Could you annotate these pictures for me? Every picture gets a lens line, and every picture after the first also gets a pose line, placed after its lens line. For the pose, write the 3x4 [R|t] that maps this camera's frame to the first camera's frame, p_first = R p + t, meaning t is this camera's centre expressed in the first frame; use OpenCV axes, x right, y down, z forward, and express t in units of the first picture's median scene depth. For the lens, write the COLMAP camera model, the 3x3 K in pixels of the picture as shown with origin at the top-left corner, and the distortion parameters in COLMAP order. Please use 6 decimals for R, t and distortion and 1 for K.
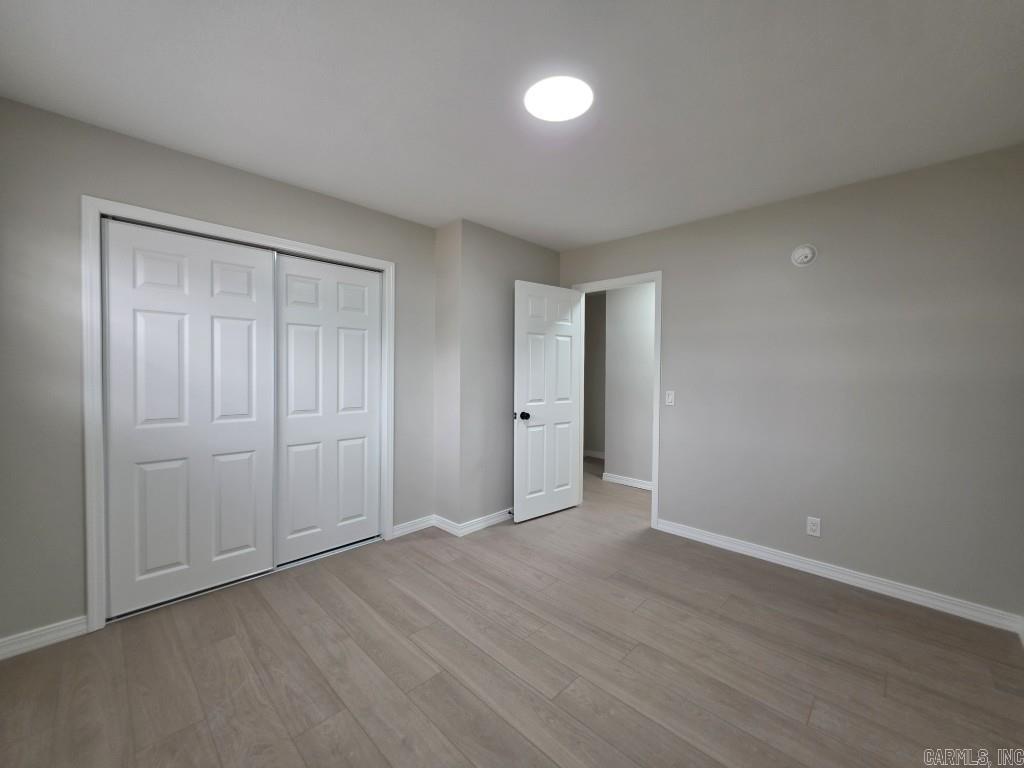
lens RADIAL K [[410.7, 0, 512.3], [0, 410.7, 379.4], [0, 0, 1]] dist [-0.002724, -0.000147]
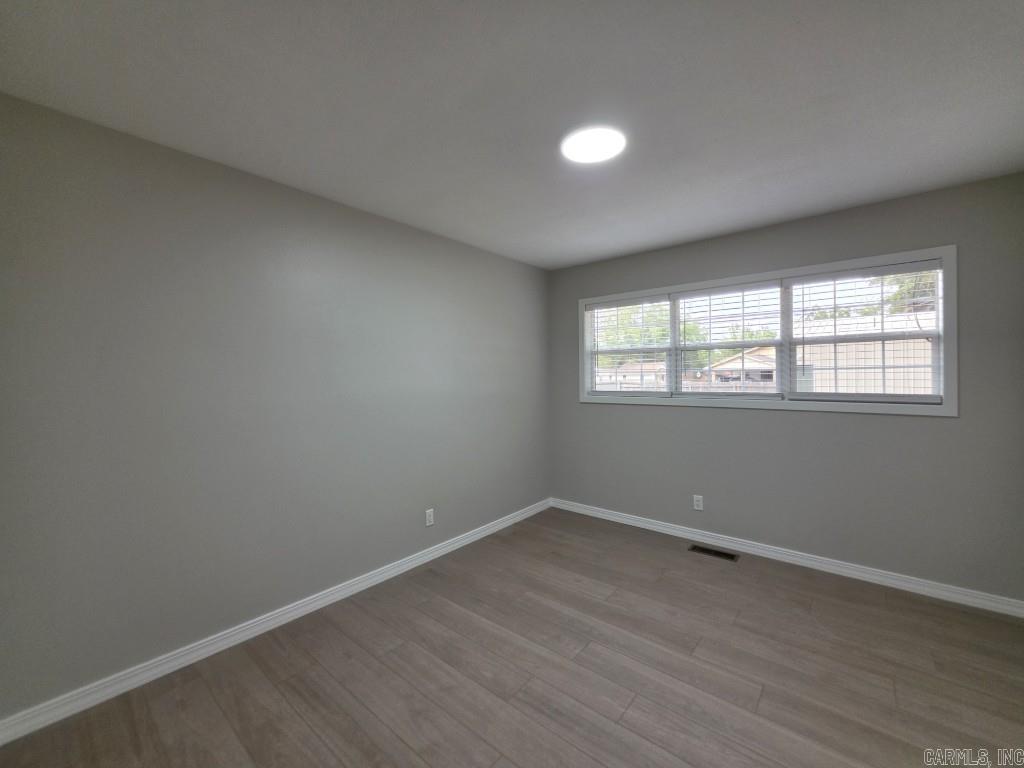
lens RADIAL K [[359.5, 0, 512.0], [0, 359.5, 384.0], [0, 0, 1]] dist [-0.000595, 0.000028]
pose [[-0.998564, 0.002526, -0.053511, 0.364941], [0.001185, 0.999685, 0.025070, -0.060160], [0.053557, 0.024970, -0.998253, 1.883907]]
